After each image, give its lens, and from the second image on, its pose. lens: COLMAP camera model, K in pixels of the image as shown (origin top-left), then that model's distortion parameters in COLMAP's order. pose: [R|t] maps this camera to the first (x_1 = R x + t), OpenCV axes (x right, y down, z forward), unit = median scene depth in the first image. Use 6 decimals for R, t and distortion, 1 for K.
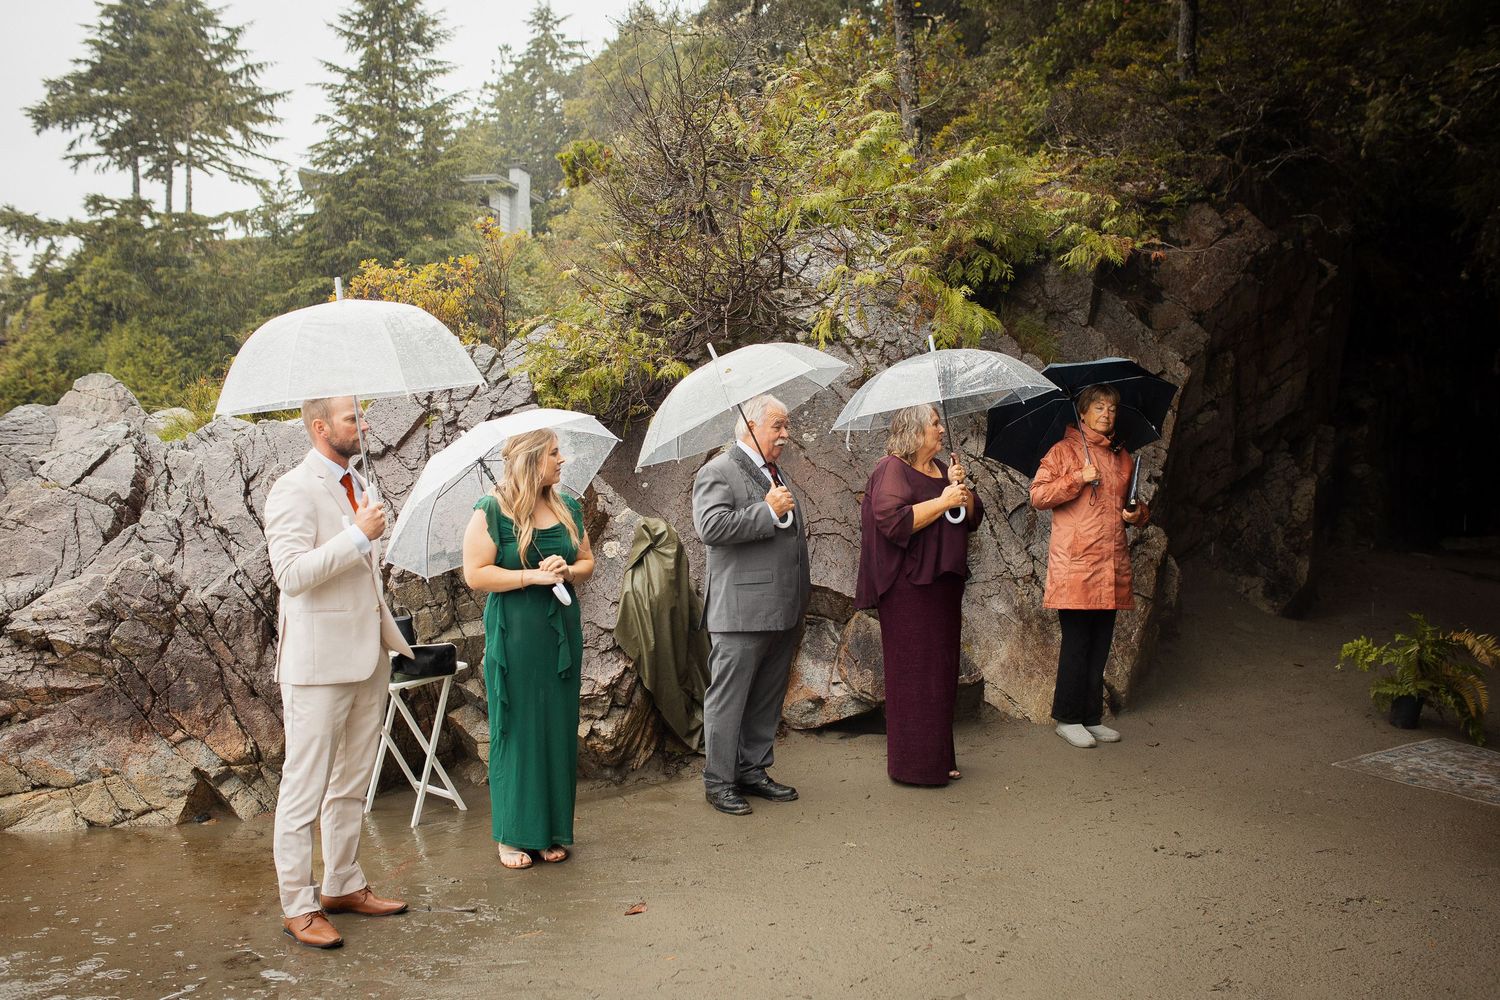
lens RADIAL K [[1449.8, 0, 748.9], [0, 1449.8, 488.9], [0, 0, 1]] dist [-0.009801, 0.000000]
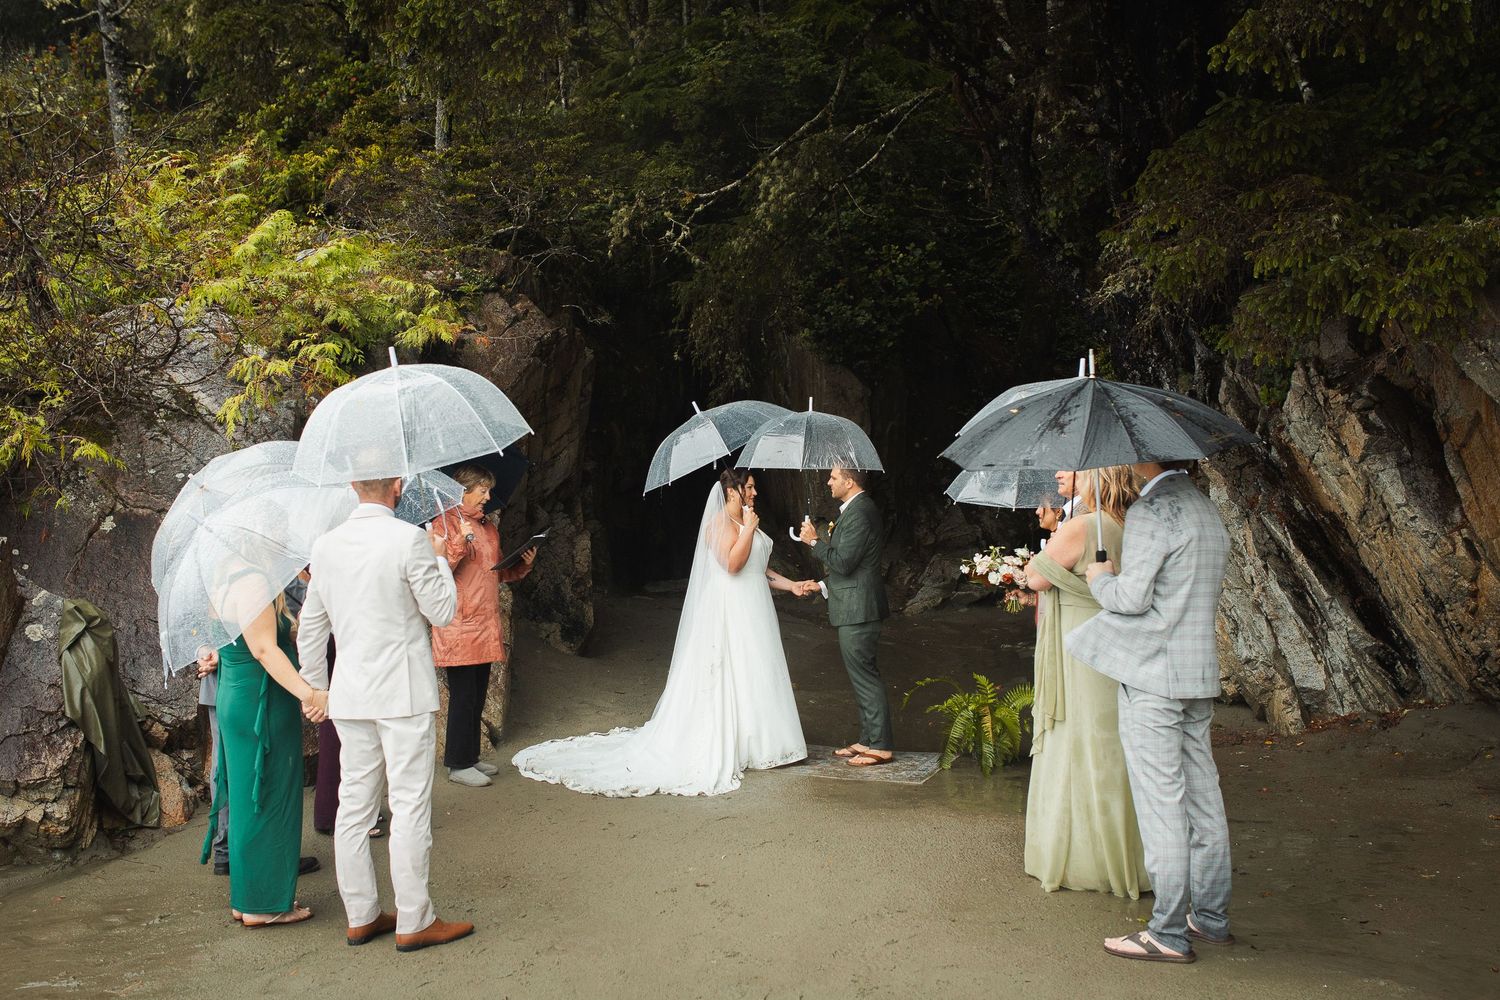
lens RADIAL K [[1449.8, 0, 750.3], [0, 1449.8, 507.4], [0, 0, 1]] dist [-0.009801, 0.000000]
pose [[0.854526, -0.024749, 0.518819, -0.105019], [0.039219, 0.999087, -0.016937, -0.004602], [-0.517926, 0.034821, 0.854717, -0.057922]]
